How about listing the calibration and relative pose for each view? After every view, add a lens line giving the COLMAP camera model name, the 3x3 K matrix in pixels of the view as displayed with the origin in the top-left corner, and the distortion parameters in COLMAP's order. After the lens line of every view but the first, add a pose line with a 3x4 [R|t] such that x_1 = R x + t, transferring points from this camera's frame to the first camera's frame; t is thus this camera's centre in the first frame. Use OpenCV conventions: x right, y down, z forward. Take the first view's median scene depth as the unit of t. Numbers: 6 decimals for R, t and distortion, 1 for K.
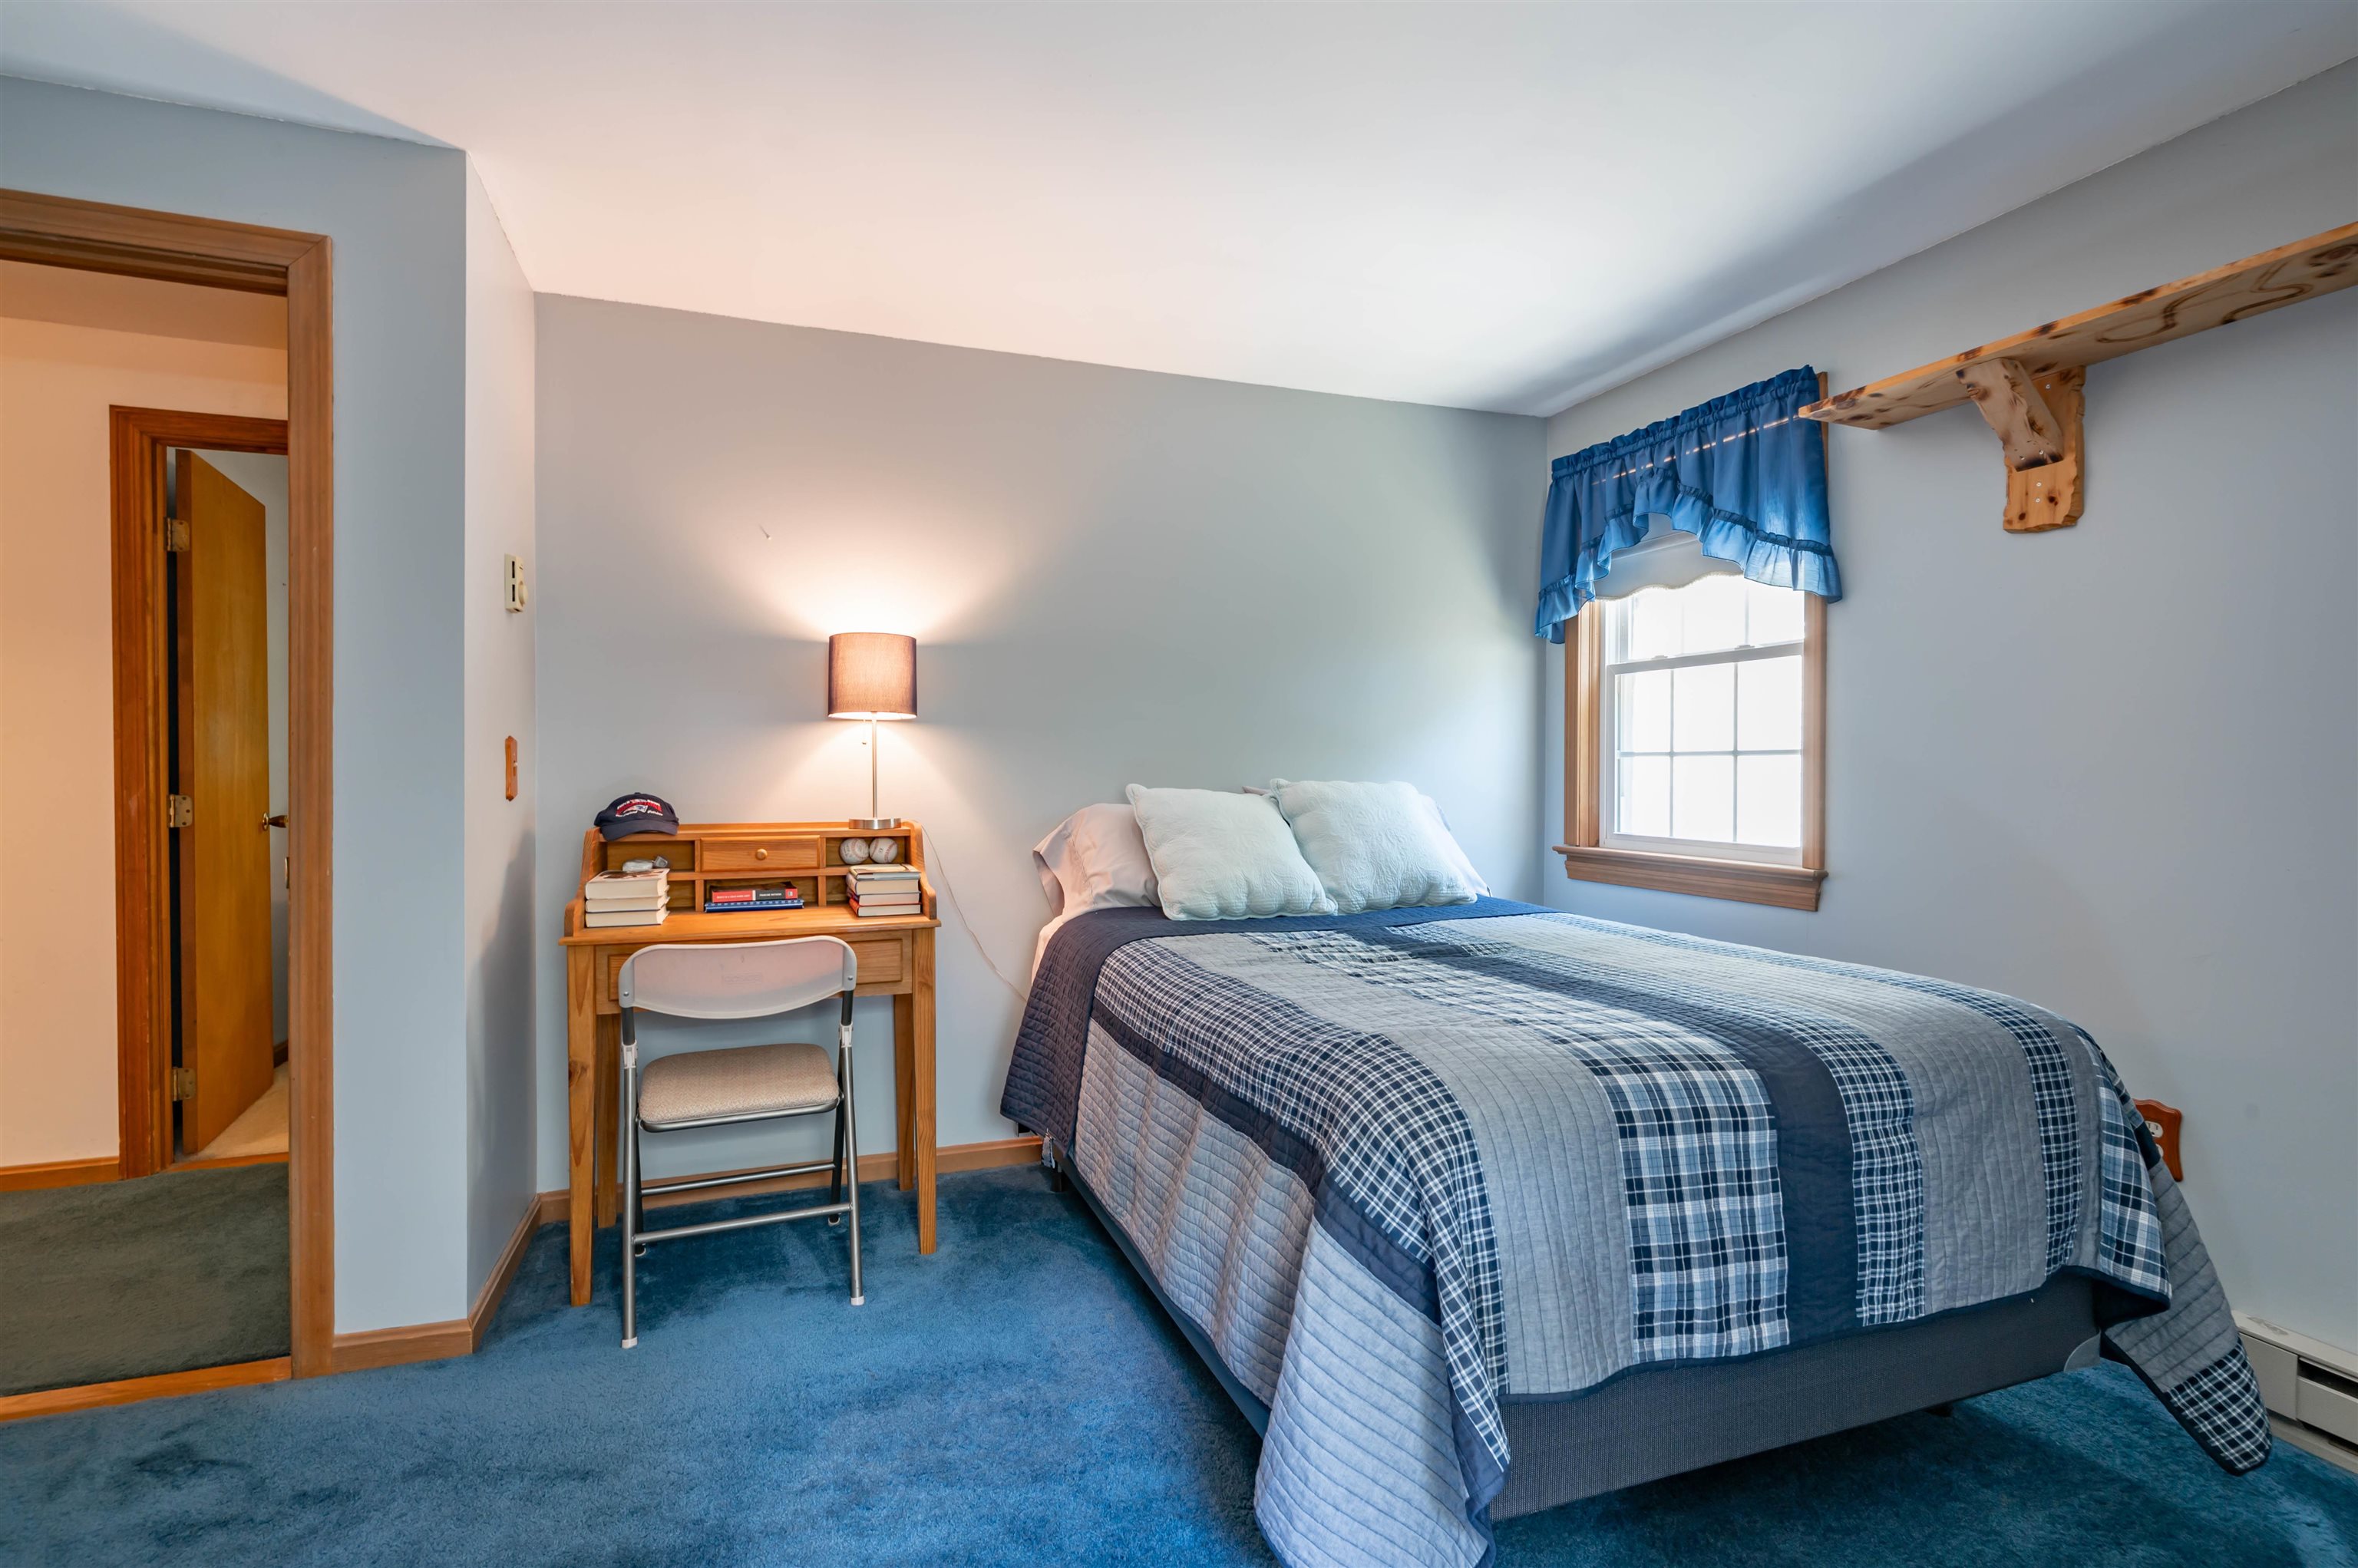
lens RADIAL K [[1132.4, 0, 1170.5], [0, 1132.4, 790.0], [0, 0, 1]] dist [-0.009946, 0.004214]
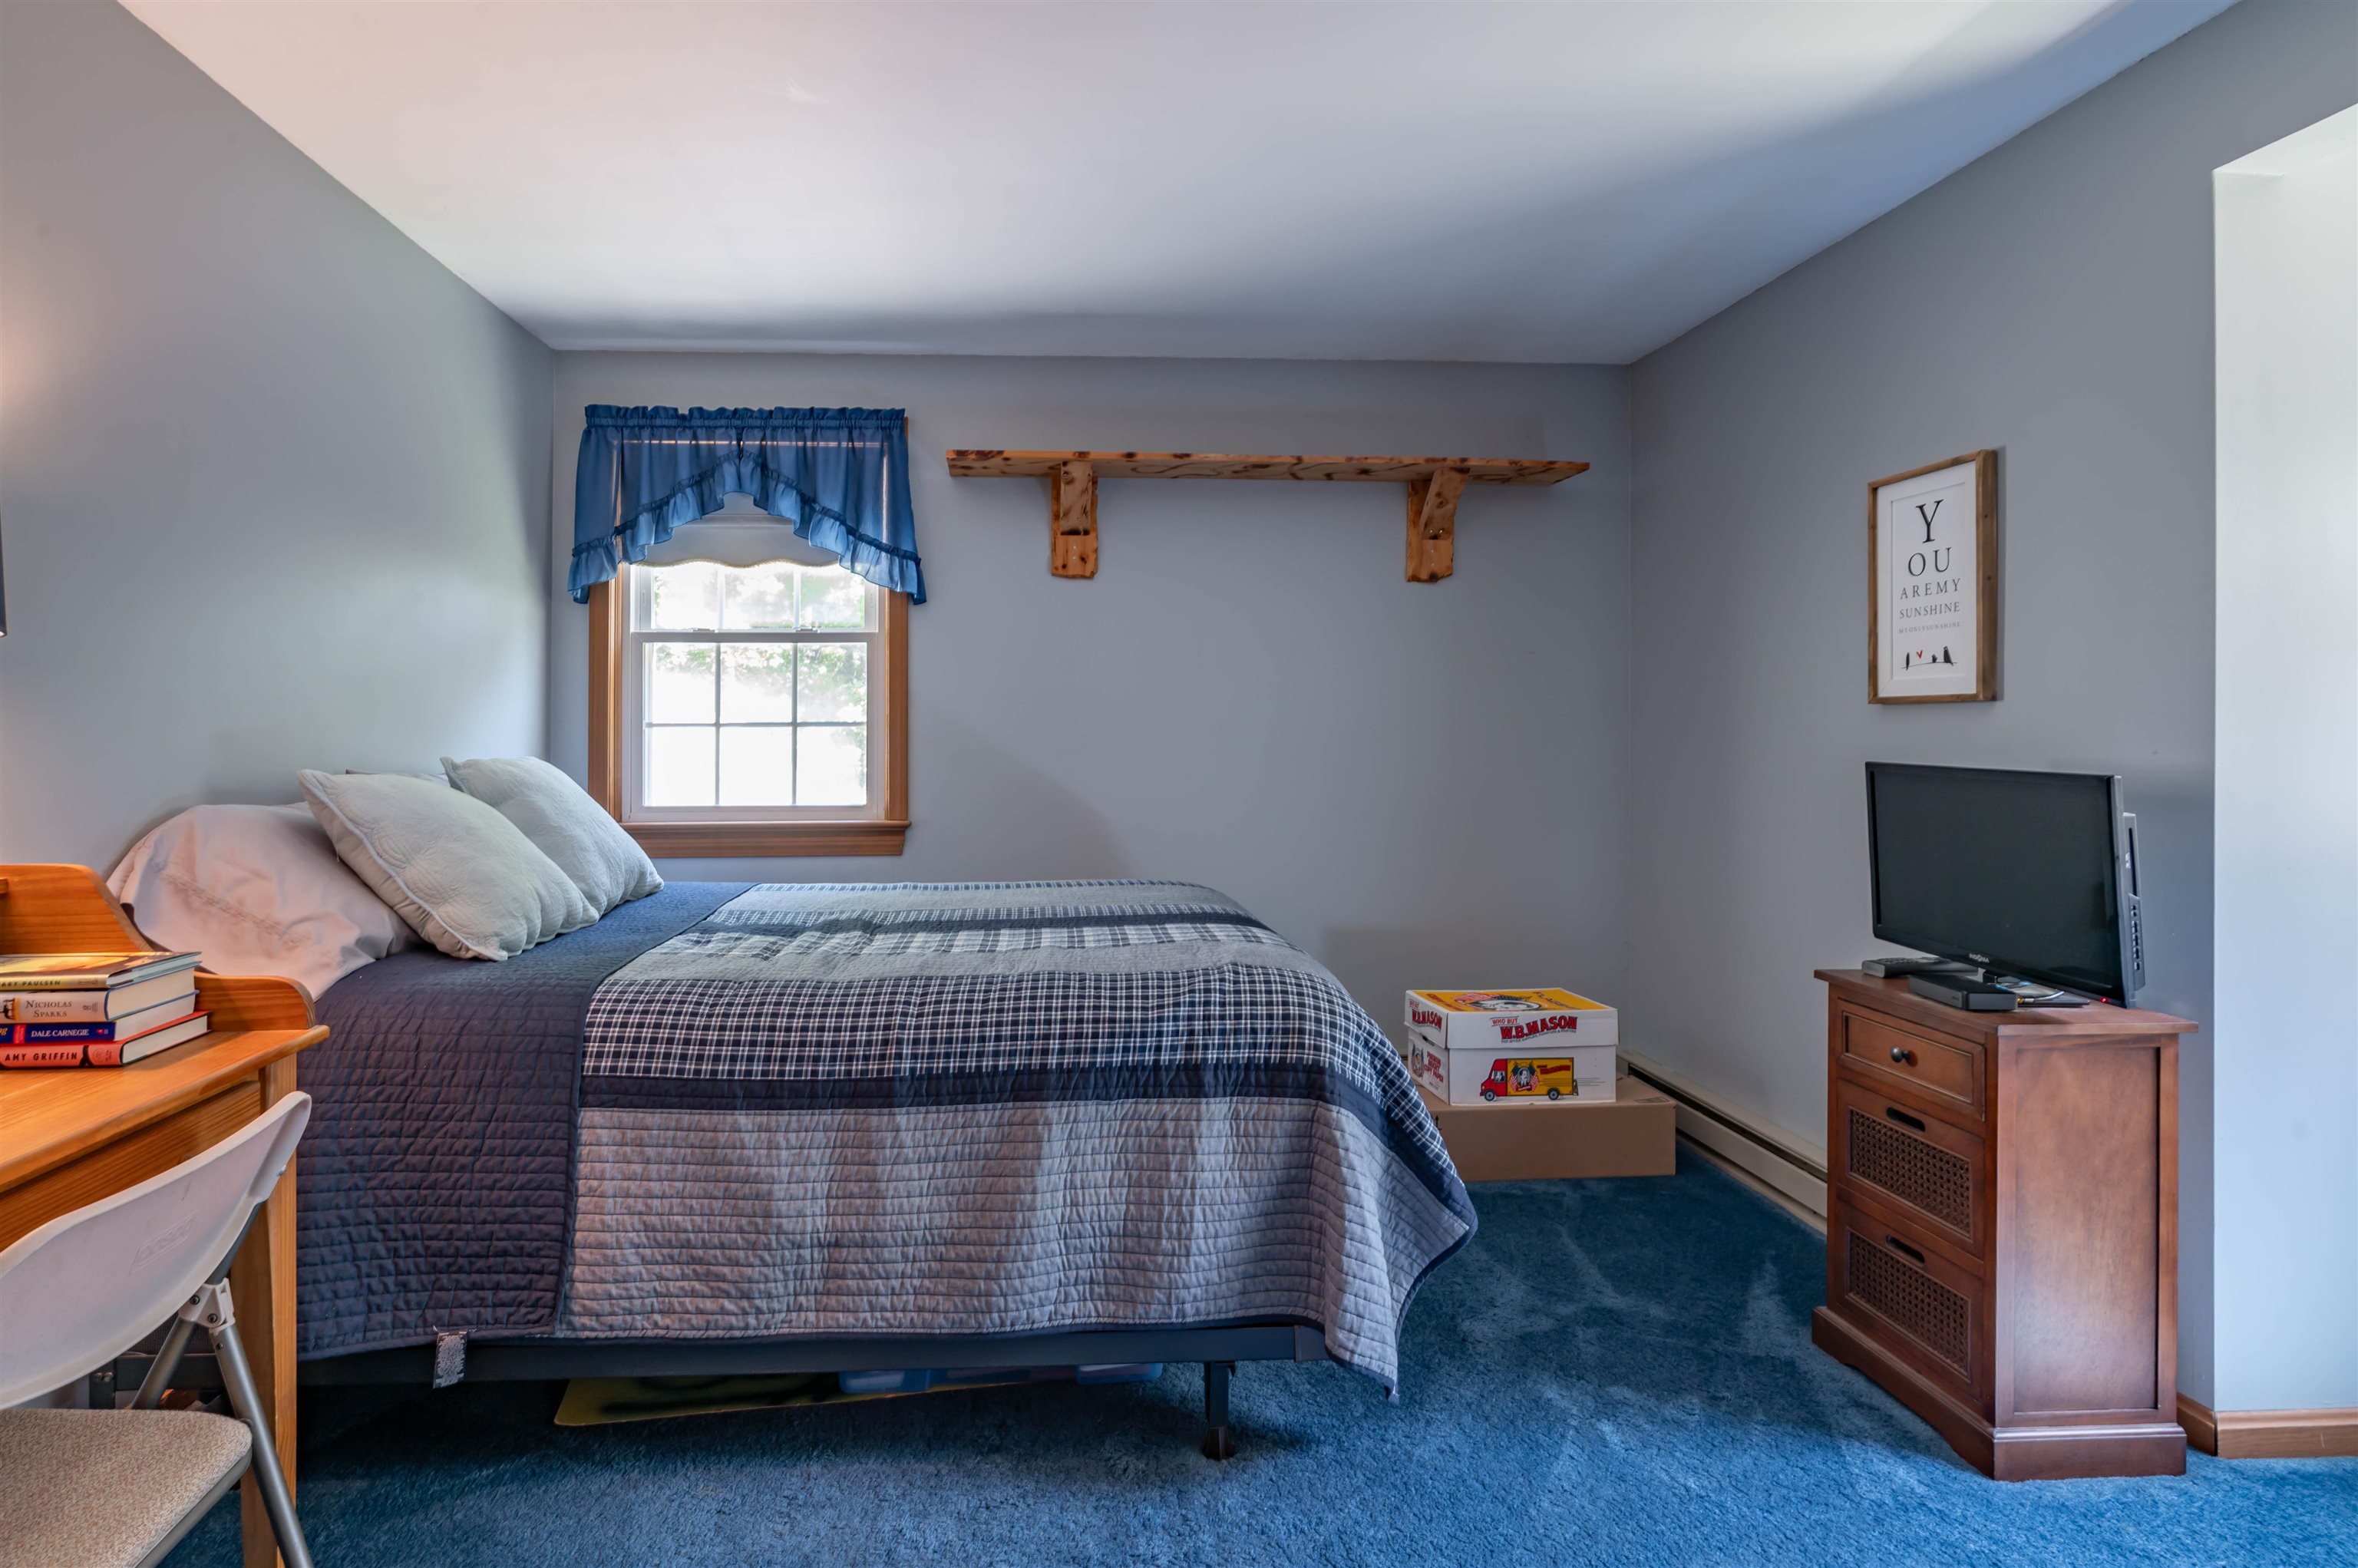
lens RADIAL K [[1132.4, 0, 1149.8], [0, 1132.4, 737.9], [0, 0, 1]] dist [-0.009946, 0.004214]
pose [[0.278920, -0.006558, 0.960292, -0.507861], [0.024657, 0.999696, -0.000334, -0.011345], [-0.959998, 0.023771, 0.278997, 0.382206]]
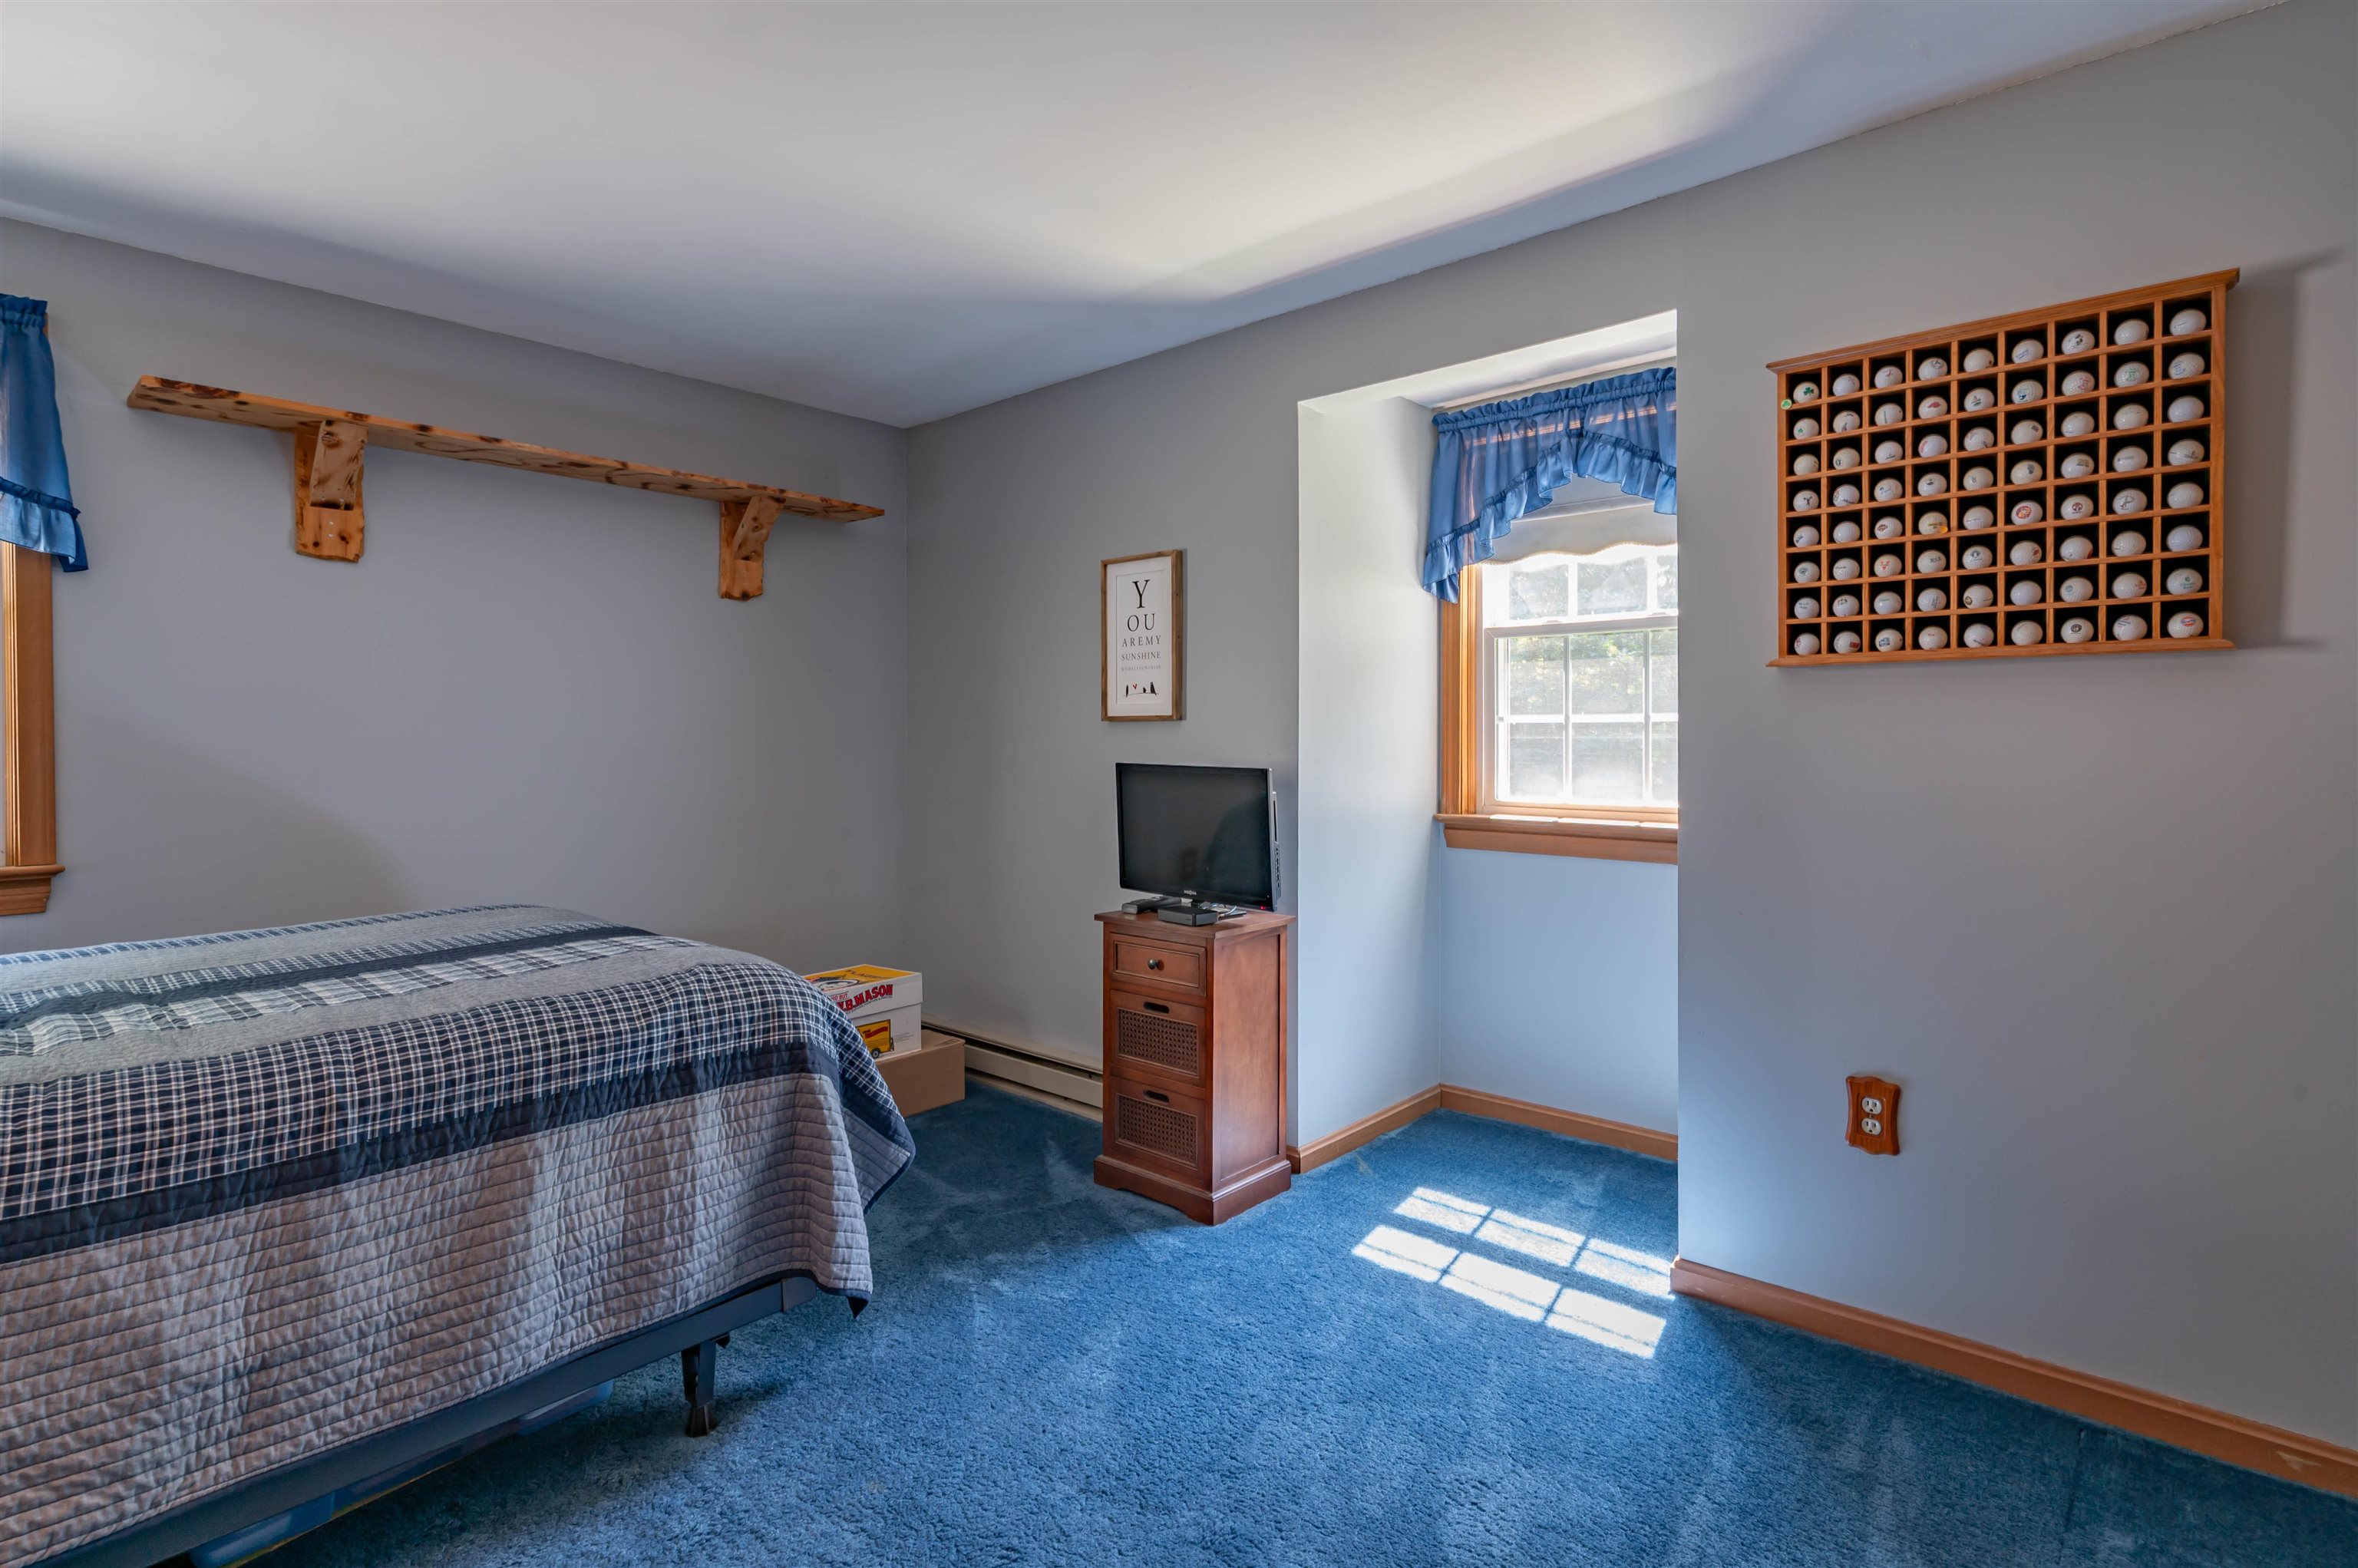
lens RADIAL K [[1132.4, 0, 1154.0], [0, 1132.4, 768.2], [0, 0, 1]] dist [-0.009946, 0.004214]
pose [[-0.476396, -0.023092, 0.878927, -0.606008], [0.023627, 0.998958, 0.039051, -0.019939], [-0.878913, 0.039371, -0.475354, 0.626311]]
